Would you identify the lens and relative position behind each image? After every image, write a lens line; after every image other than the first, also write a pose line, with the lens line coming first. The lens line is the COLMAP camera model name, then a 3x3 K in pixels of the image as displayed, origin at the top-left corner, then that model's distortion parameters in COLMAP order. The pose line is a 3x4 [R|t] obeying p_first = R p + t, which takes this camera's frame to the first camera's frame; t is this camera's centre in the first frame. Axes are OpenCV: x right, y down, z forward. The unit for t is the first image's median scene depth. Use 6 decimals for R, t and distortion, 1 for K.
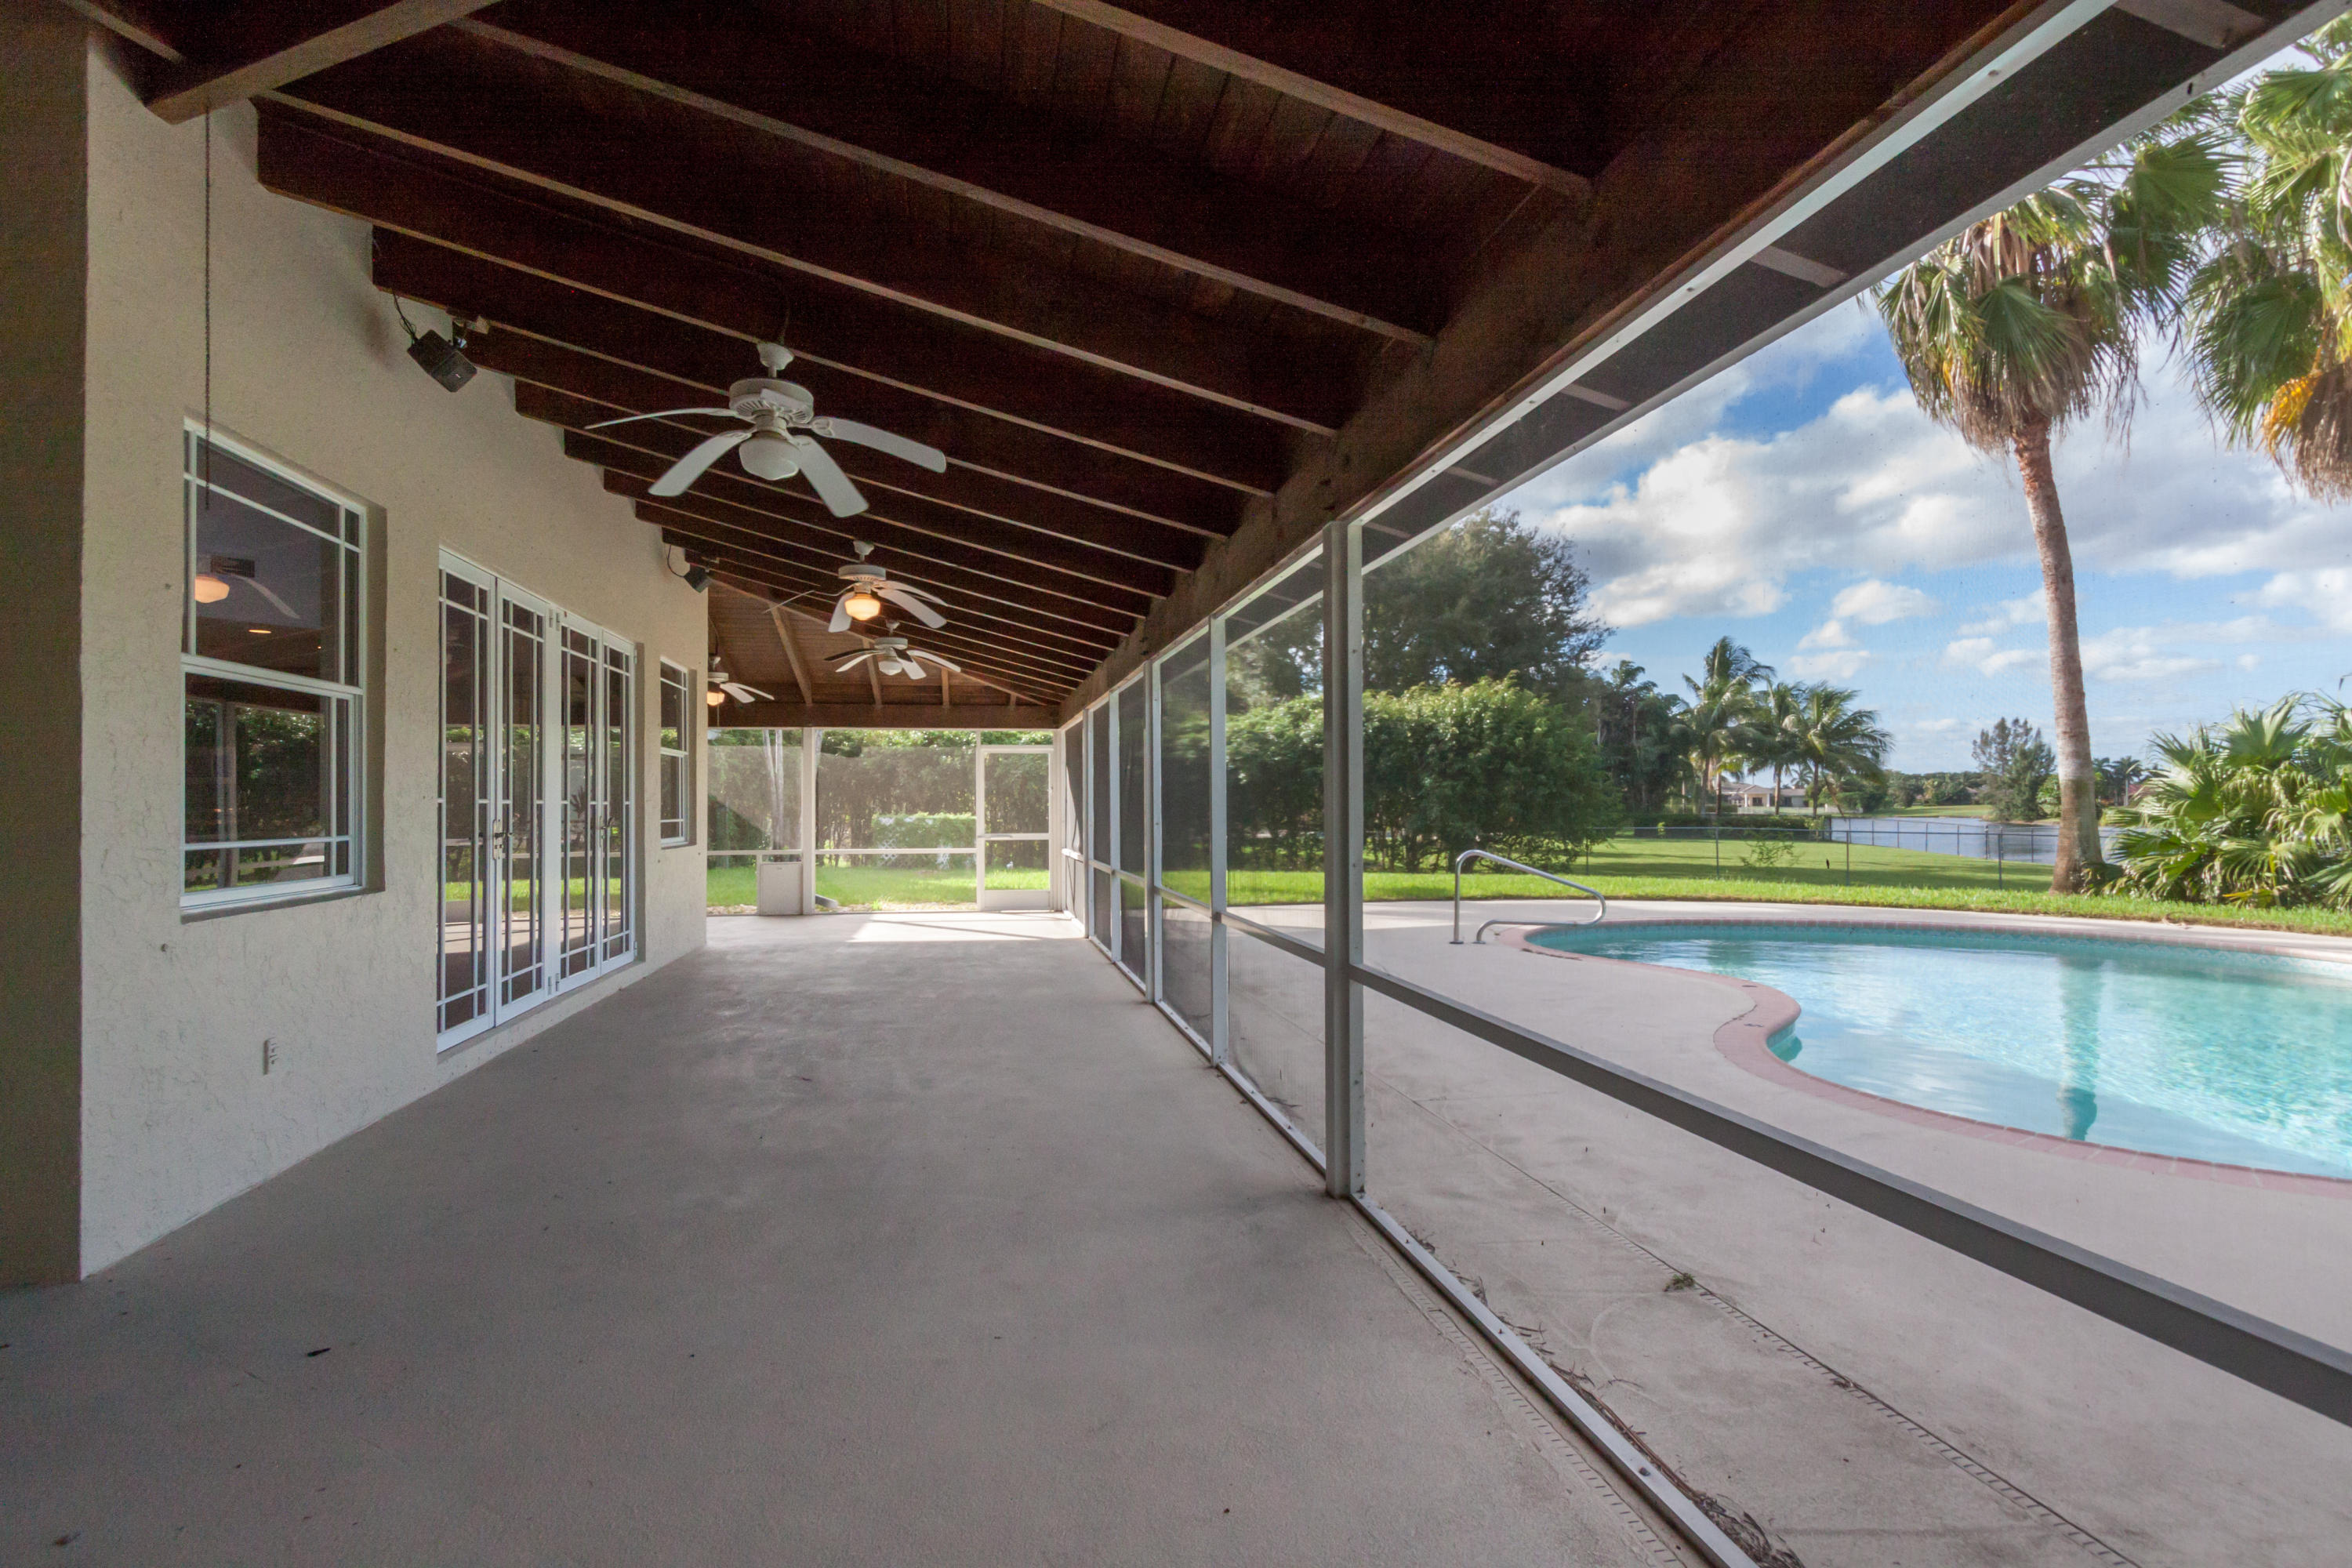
lens RADIAL K [[1188.5, 0, 1165.1], [0, 1188.5, 798.8], [0, 0, 1]] dist [-0.014918, 0.000824]
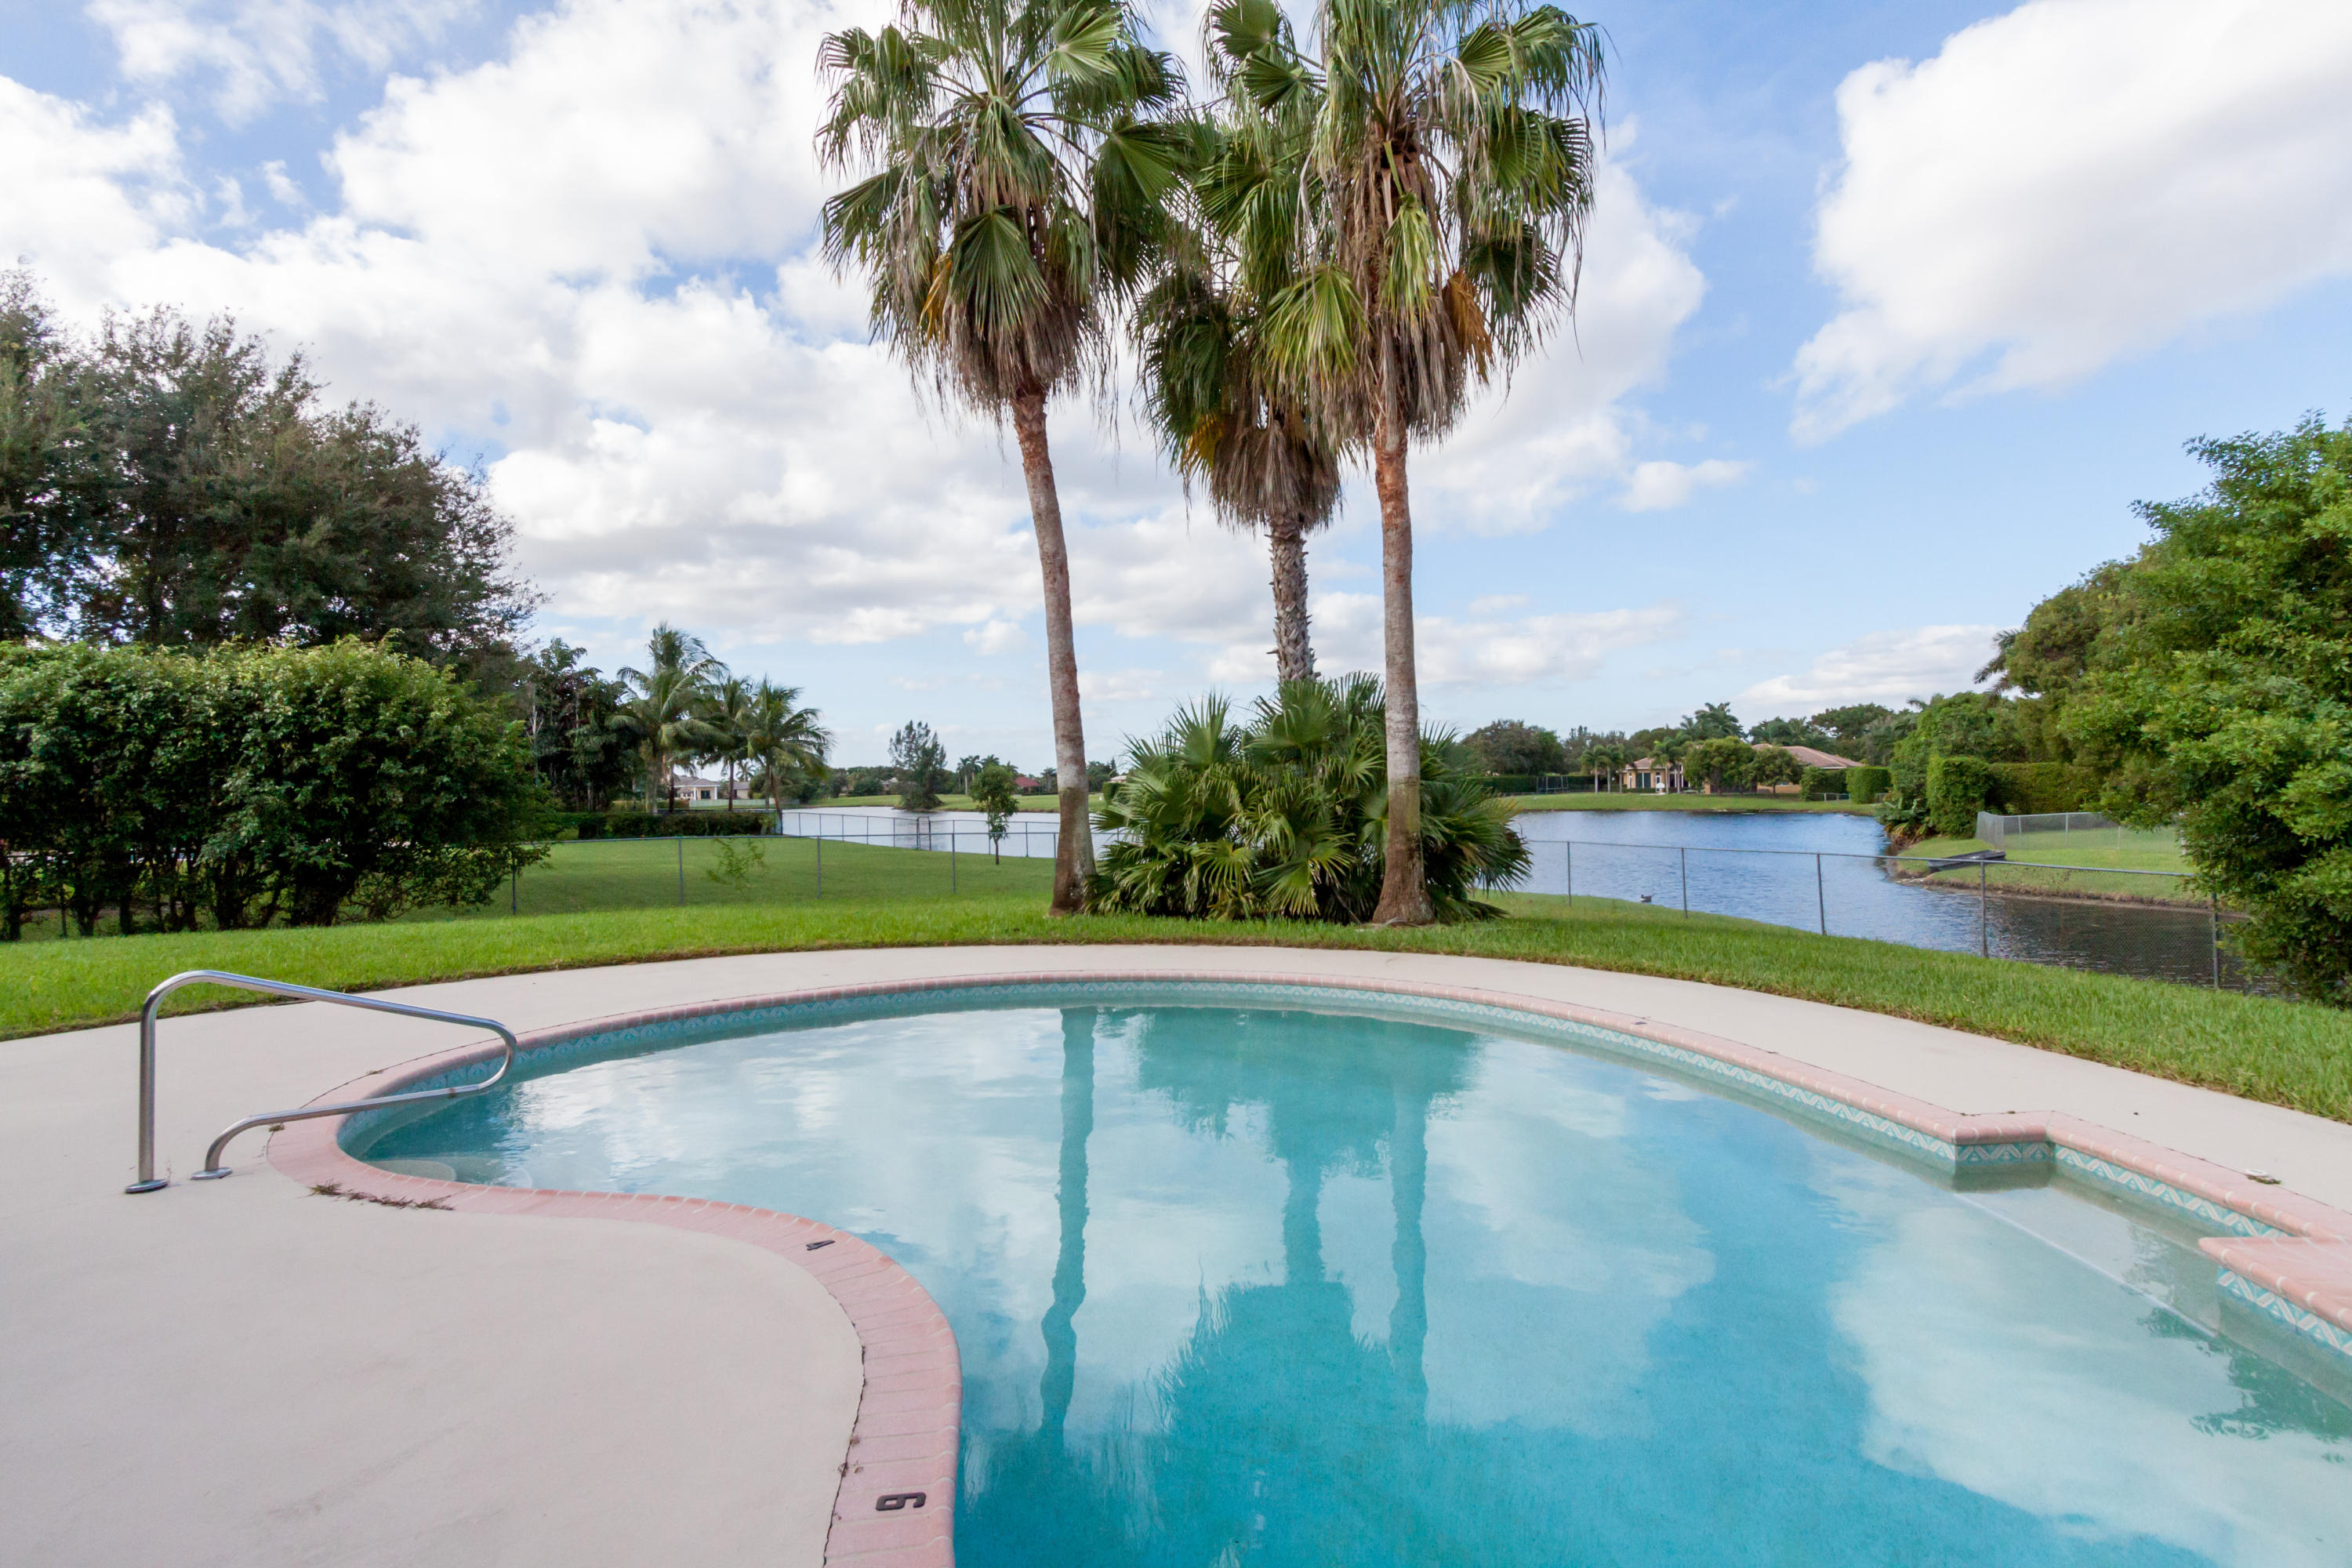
lens RADIAL K [[1188.5, 0, 1175.7], [0, 1188.5, 794.9], [0, 0, 1]] dist [-0.014918, 0.000824]
pose [[0.664658, -0.014393, 0.747009, 0.056877], [0.012475, 0.999889, 0.008165, -0.006590], [-0.747044, 0.003892, 0.664763, 0.140004]]
